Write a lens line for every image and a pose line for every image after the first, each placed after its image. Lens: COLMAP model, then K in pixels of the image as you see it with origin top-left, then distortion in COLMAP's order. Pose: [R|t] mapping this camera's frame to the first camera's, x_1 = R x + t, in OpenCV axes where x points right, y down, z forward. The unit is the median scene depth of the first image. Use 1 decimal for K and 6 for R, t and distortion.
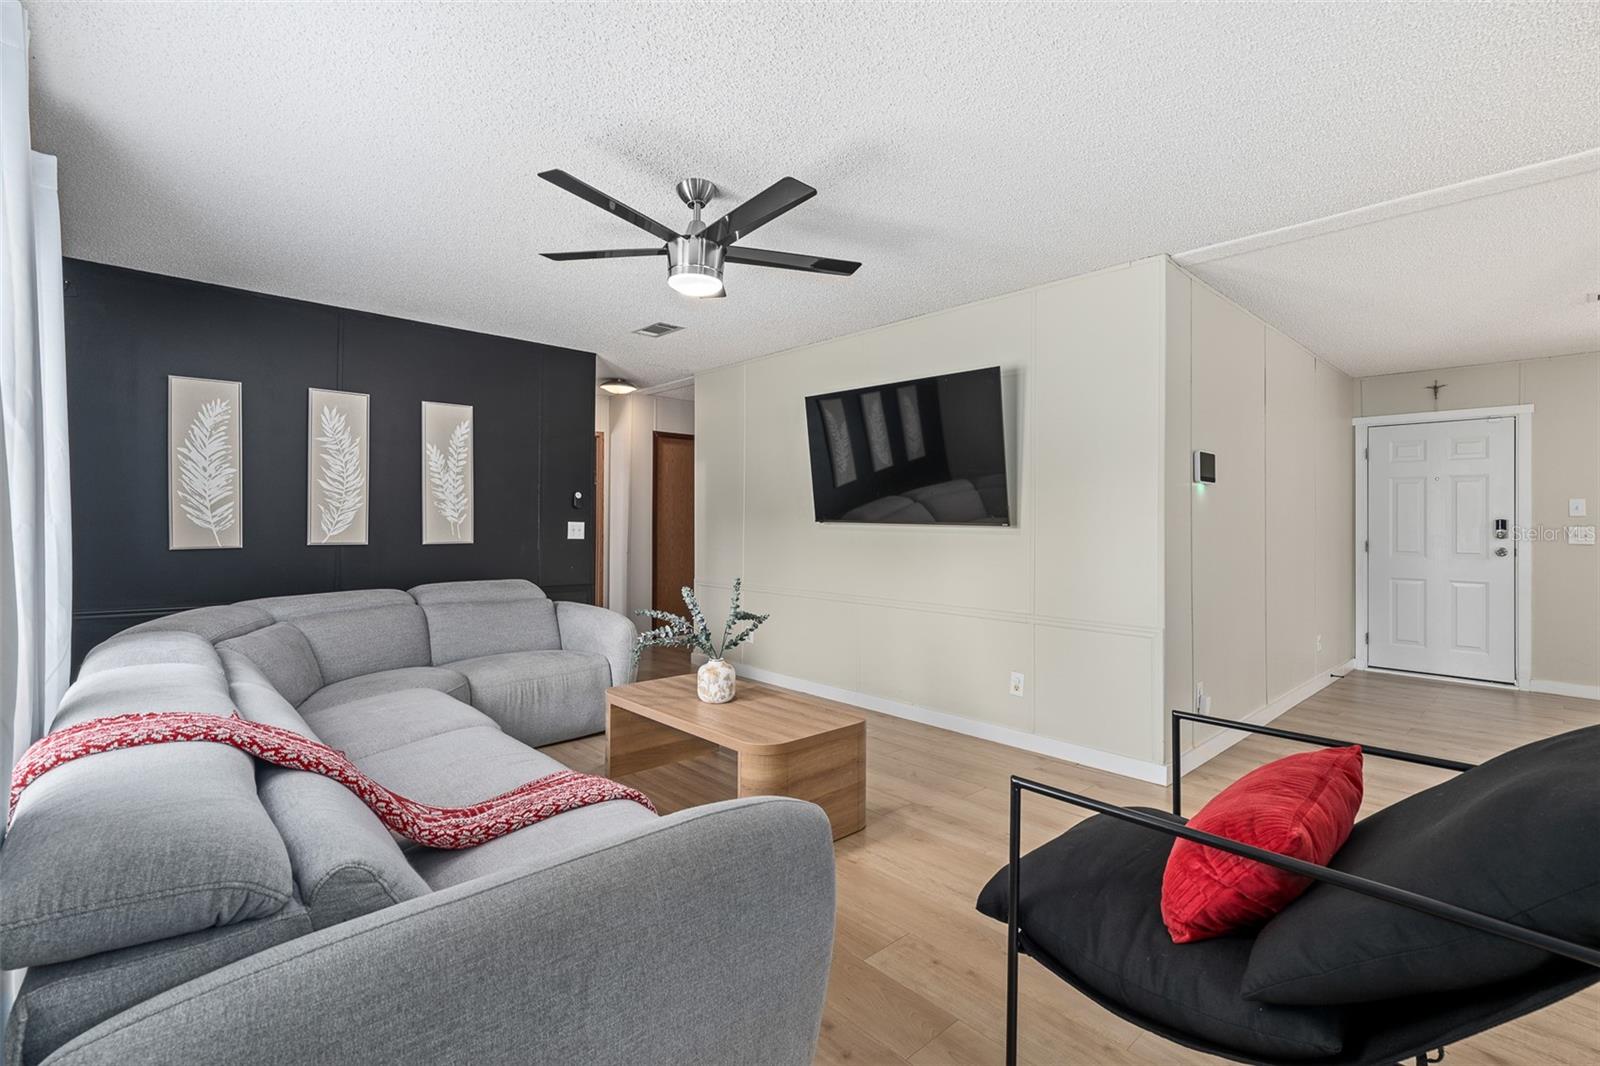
lens RADIAL K [[720.7, 0, 784.9], [0, 720.7, 532.3], [0, 0, 1]] dist [-0.016327, 0.000117]
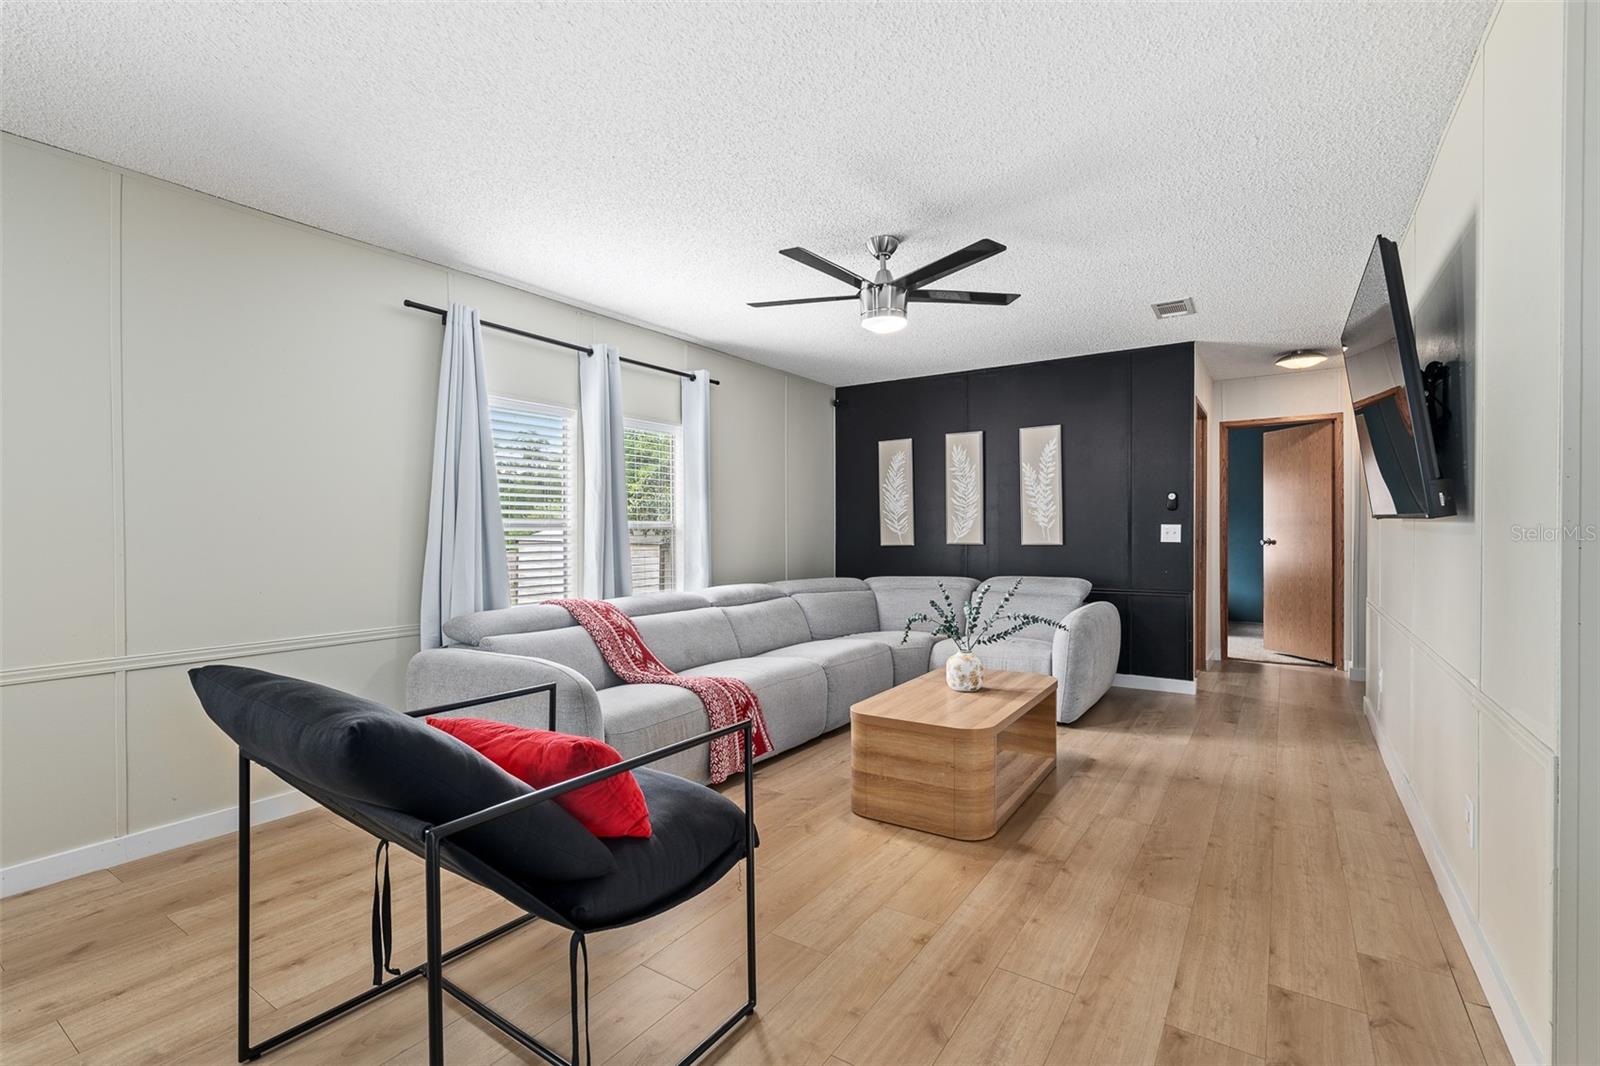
lens RADIAL K [[720.7, 0, 784.9], [0, 720.7, 532.3], [0, 0, 1]] dist [-0.016327, 0.000117]
pose [[0.220652, -0.004620, -0.975342, 0.650380], [-0.000384, 0.999988, -0.004824, 0.001203], [0.975353, 0.001439, 0.220647, 0.358211]]
